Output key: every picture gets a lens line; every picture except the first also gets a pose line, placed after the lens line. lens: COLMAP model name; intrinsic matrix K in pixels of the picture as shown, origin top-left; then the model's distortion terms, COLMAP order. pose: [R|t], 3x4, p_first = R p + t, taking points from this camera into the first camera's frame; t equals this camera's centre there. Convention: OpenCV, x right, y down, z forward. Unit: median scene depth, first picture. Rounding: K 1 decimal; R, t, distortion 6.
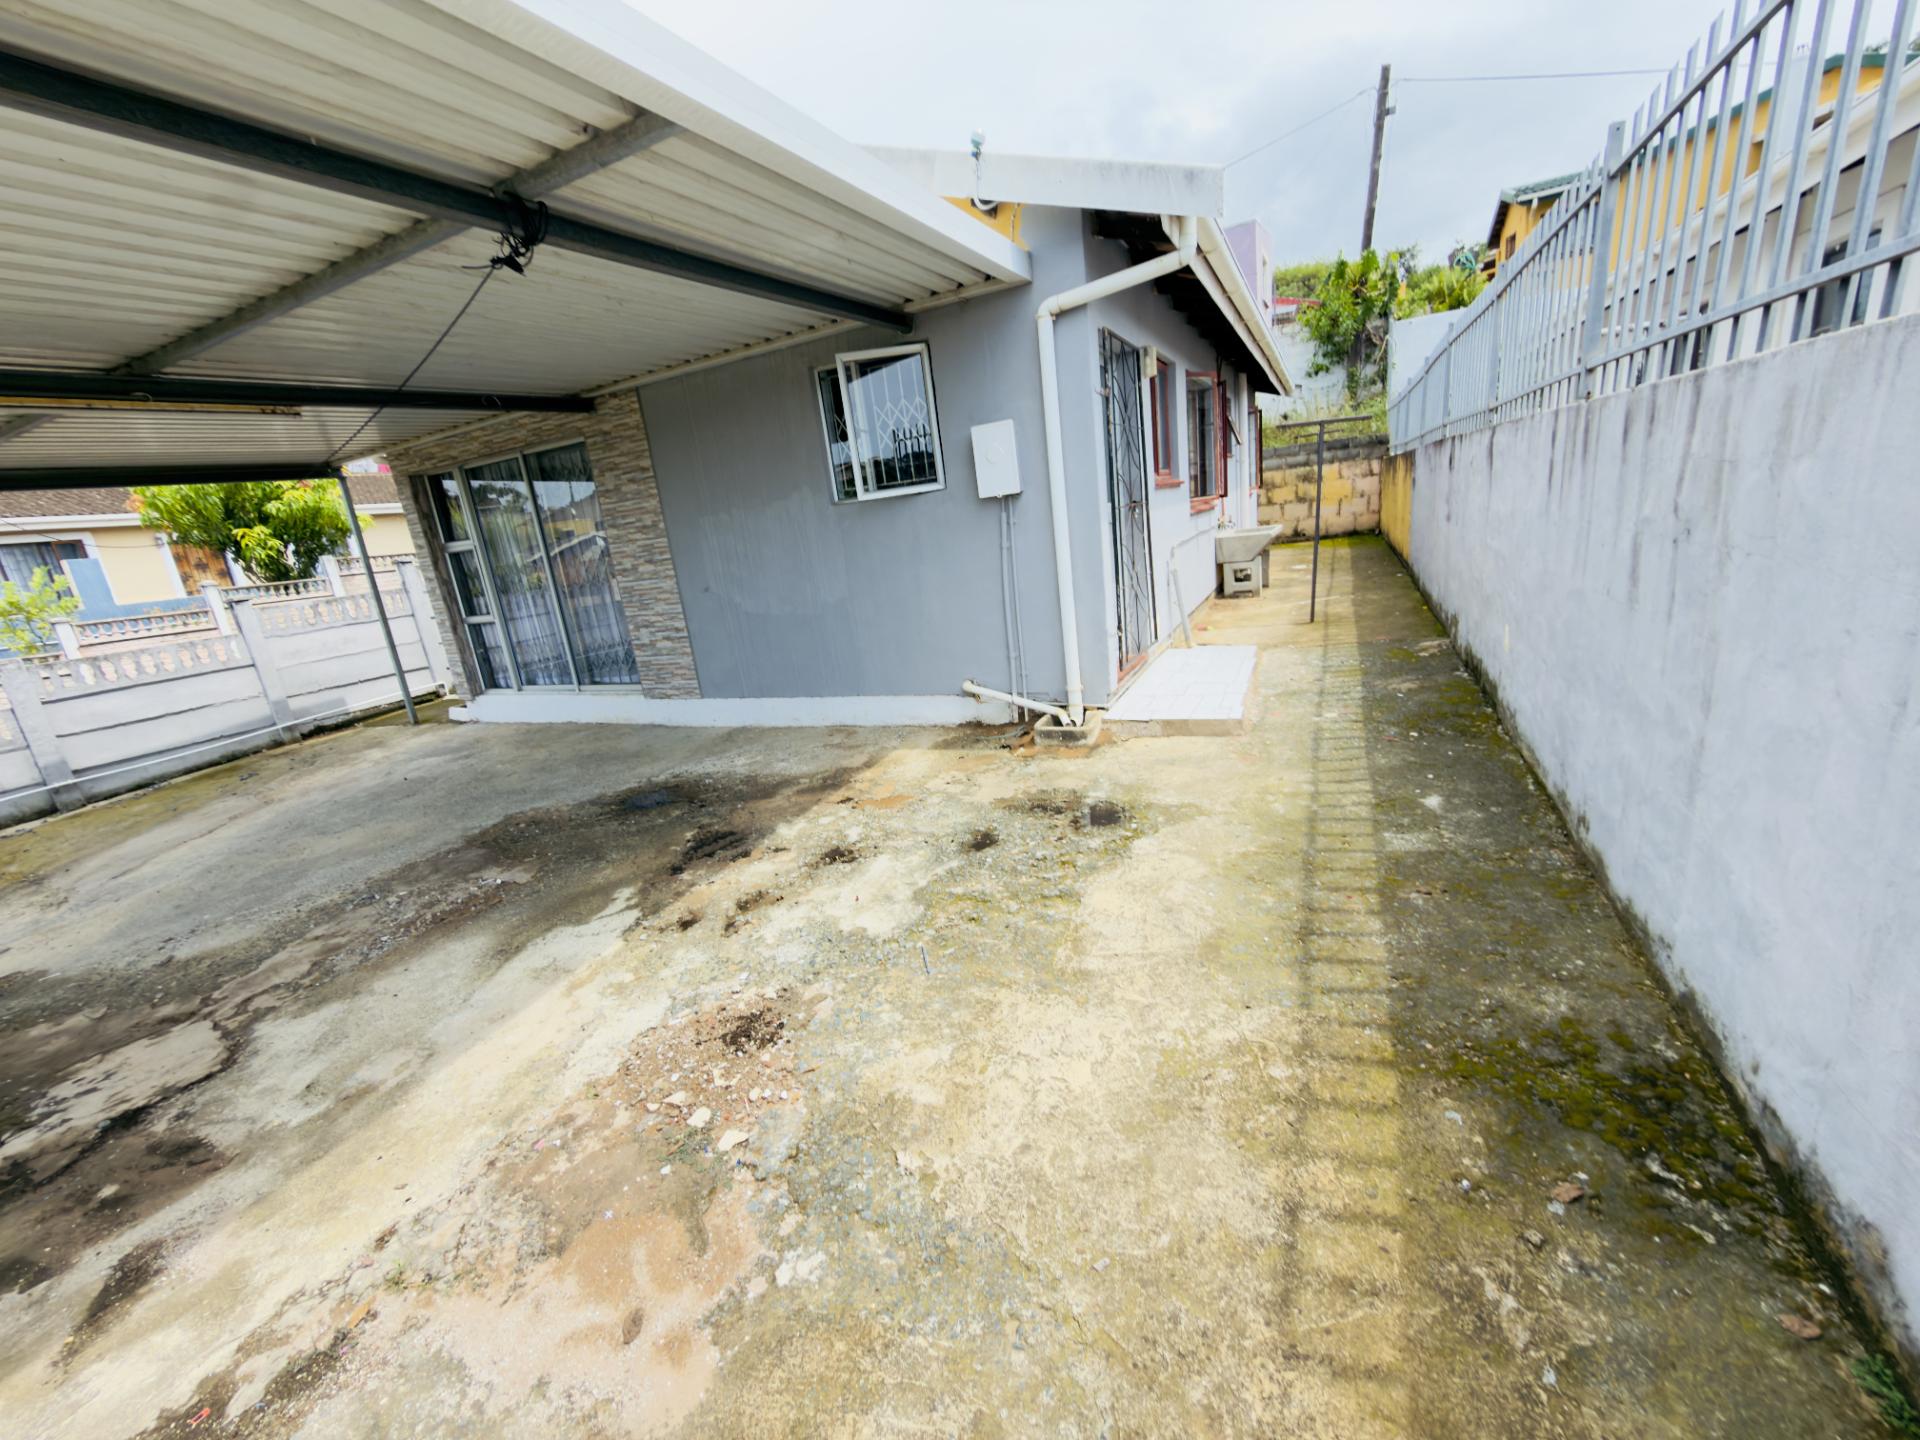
lens RADIAL K [[770.5, 0, 966.8], [0, 770.5, 684.0], [0, 0, 1]] dist [-0.006358, 0.000977]
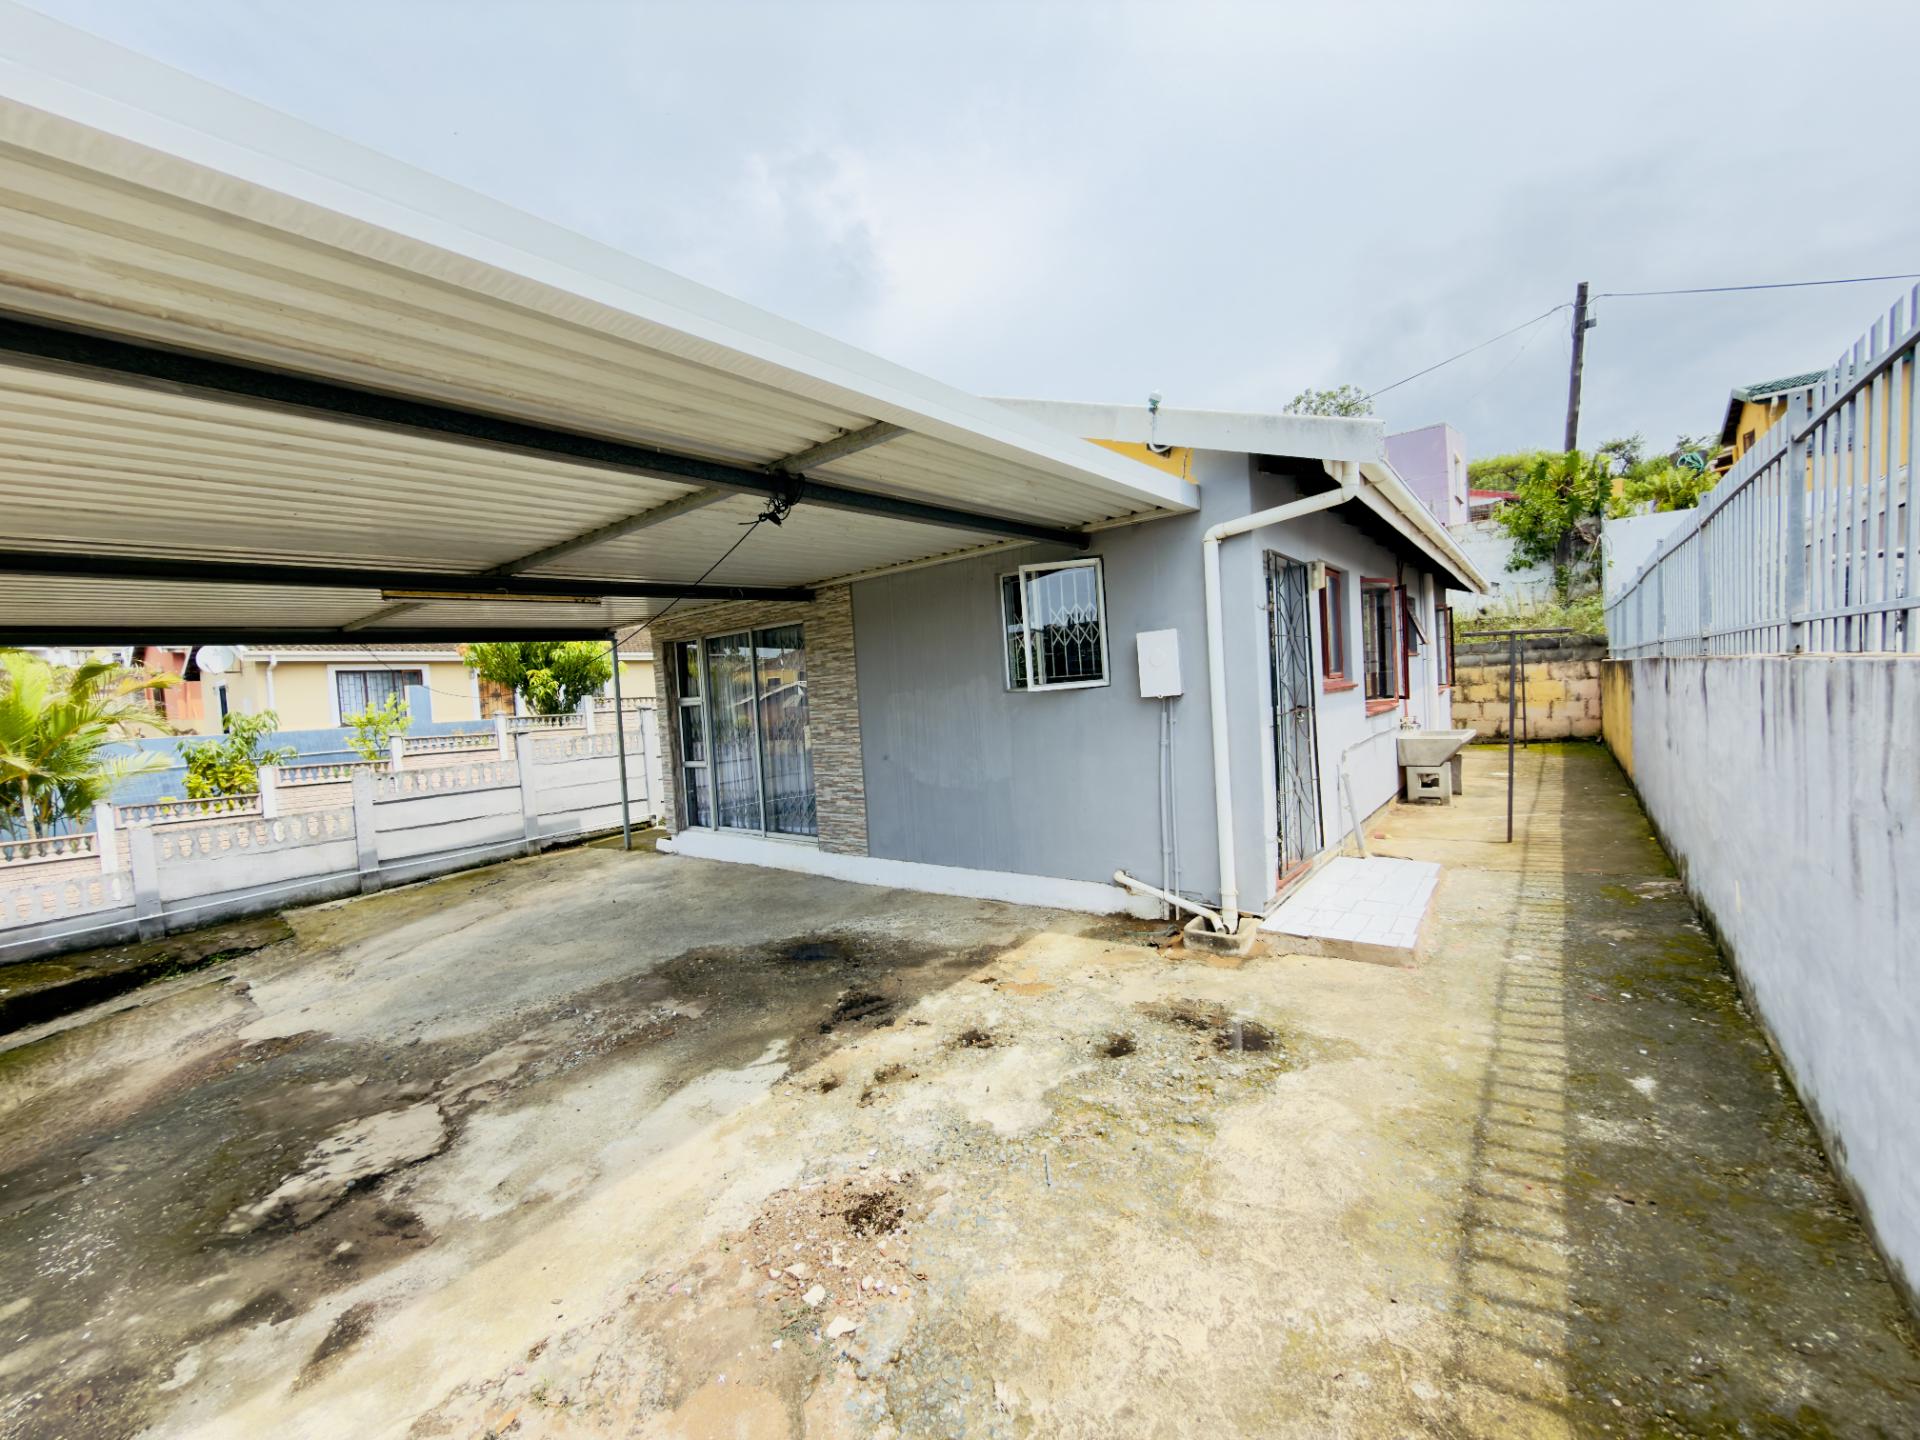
lens RADIAL K [[770.5, 0, 967.7], [0, 770.5, 676.4], [0, 0, 1]] dist [-0.006358, 0.000977]
pose [[0.973173, 0.058963, -0.222392, 0.024569], [-0.104335, 0.974600, -0.198166, -0.045899], [0.205059, 0.216053, 0.954606, -0.087582]]
